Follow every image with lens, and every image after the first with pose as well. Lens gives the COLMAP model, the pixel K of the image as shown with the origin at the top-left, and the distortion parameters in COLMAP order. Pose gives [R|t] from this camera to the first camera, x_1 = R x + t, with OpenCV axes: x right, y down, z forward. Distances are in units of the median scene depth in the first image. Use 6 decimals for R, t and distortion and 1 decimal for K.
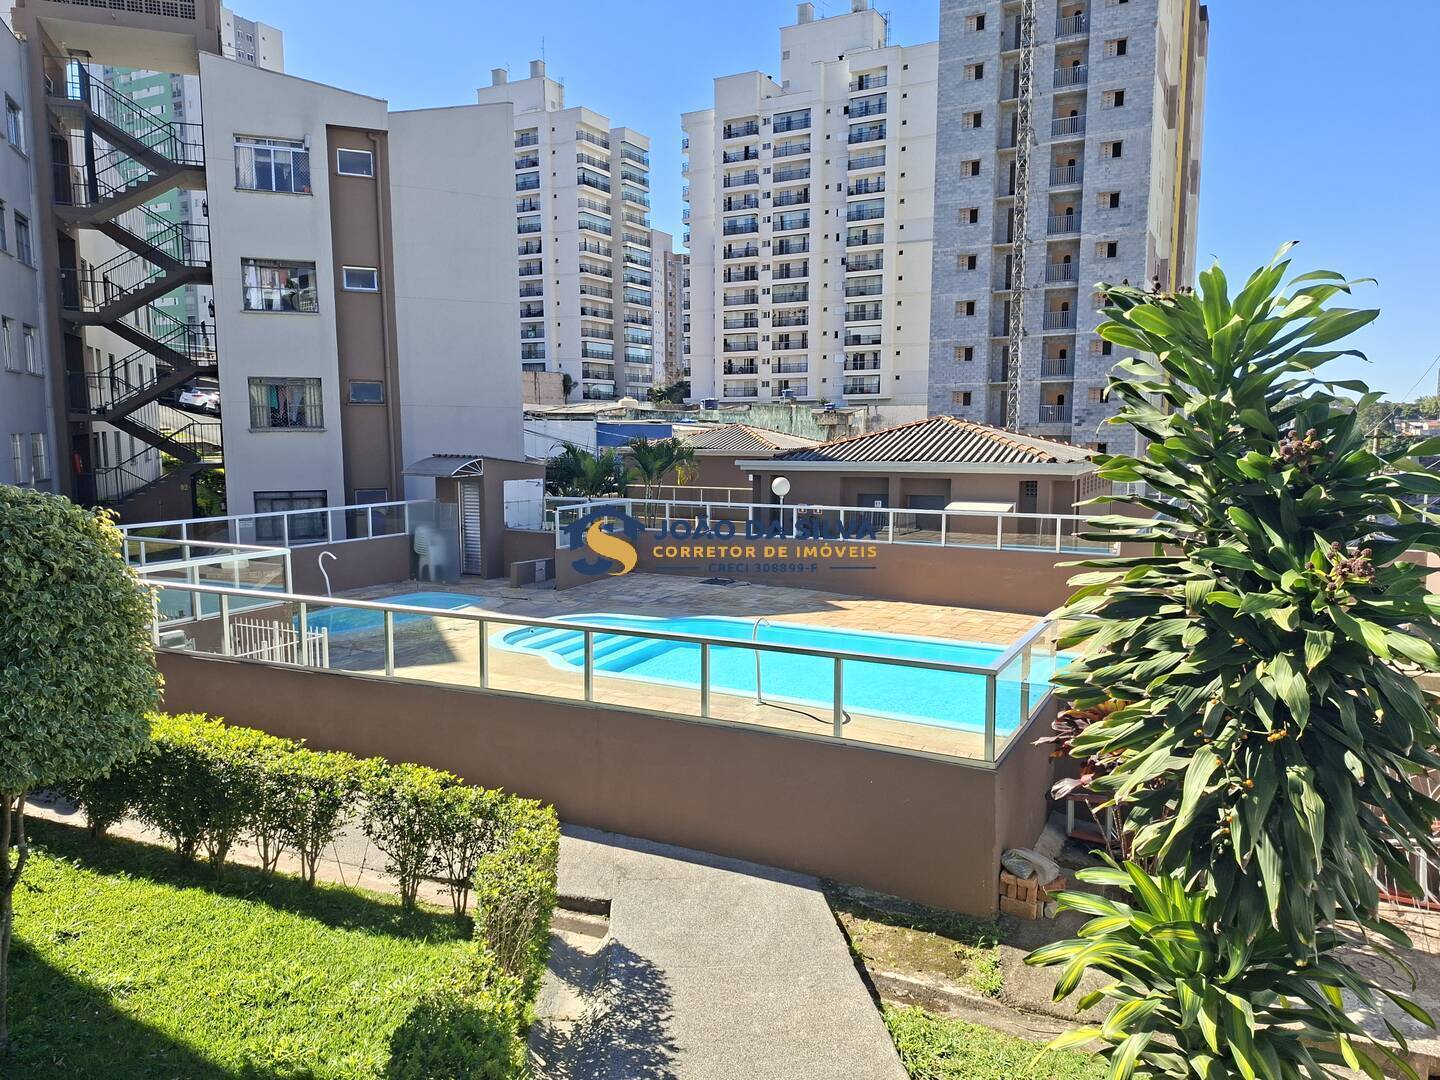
lens RADIAL K [[990.7, 0, 717.4], [0, 990.7, 538.0], [0, 0, 1]] dist [0.091542, -0.110836]
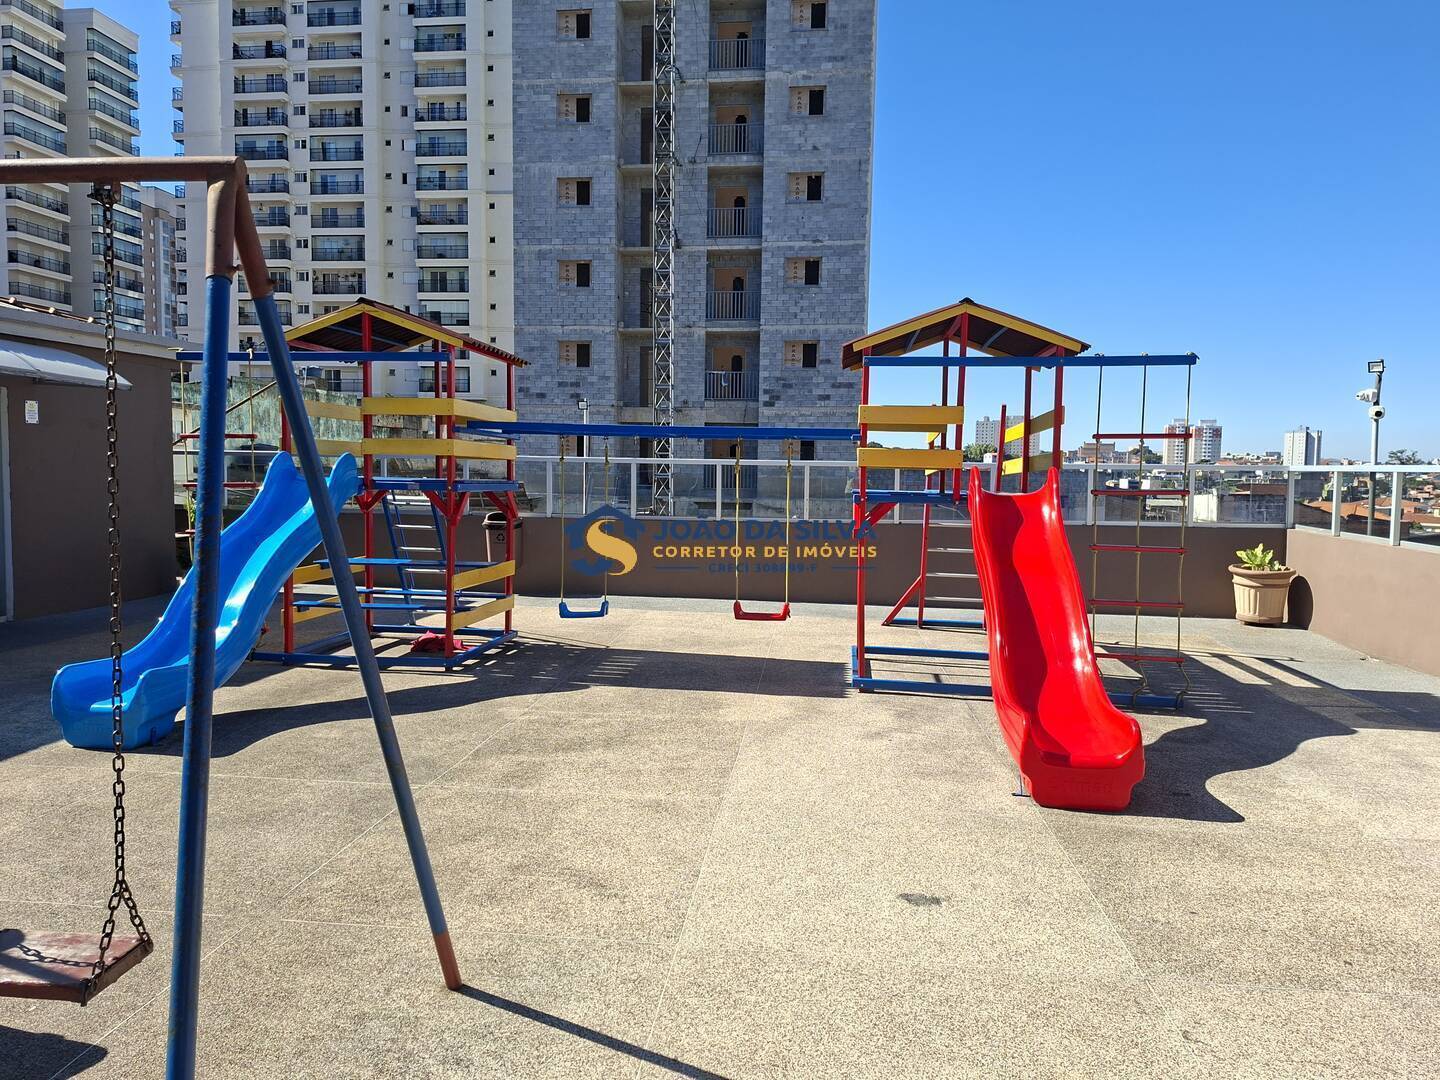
lens RADIAL K [[990.7, 0, 714.8], [0, 990.7, 536.4], [0, 0, 1]] dist [0.091542, -0.110836]
pose [[0.931613, -0.015394, 0.363126, 0.060220], [0.028247, 0.999147, -0.030113, -0.009808], [-0.362353, 0.038311, 0.931253, 0.239999]]
